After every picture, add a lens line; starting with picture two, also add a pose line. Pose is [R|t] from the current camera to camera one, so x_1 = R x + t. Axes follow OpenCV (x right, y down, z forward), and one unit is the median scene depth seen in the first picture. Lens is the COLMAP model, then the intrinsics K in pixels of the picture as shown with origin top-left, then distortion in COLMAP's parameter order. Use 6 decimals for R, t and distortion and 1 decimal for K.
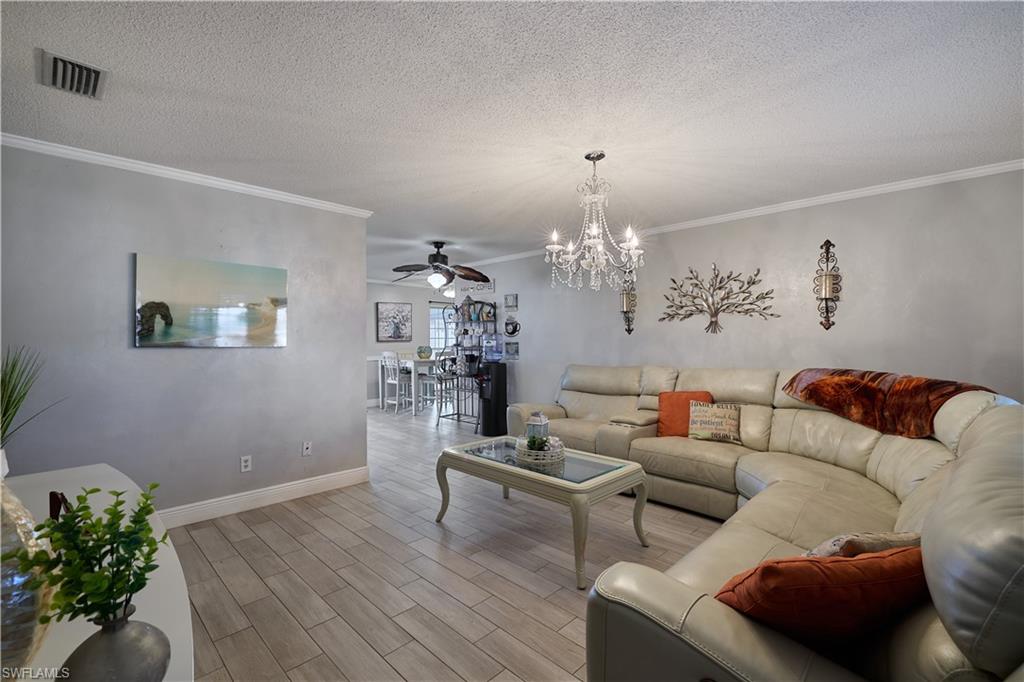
lens RADIAL K [[448.4, 0, 511.8], [0, 448.4, 333.3], [0, 0, 1]] dist [0.008131, 0.000291]
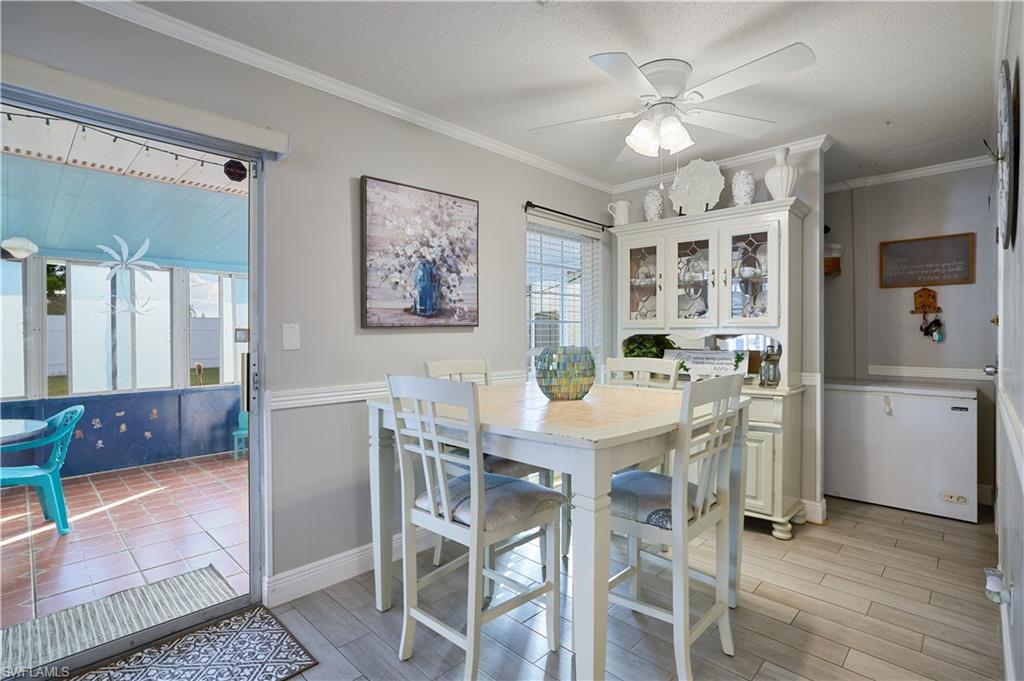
lens RADIAL K [[479.8, 0, 513.2], [0, 479.8, 336.1], [0, 0, 1]] dist [-0.012817, 0.002685]
pose [[0.999814, 0.008247, 0.017431, -0.210333], [-0.008331, 0.999954, 0.004750, 0.021805], [-0.017391, -0.004895, 0.999837, 0.697396]]
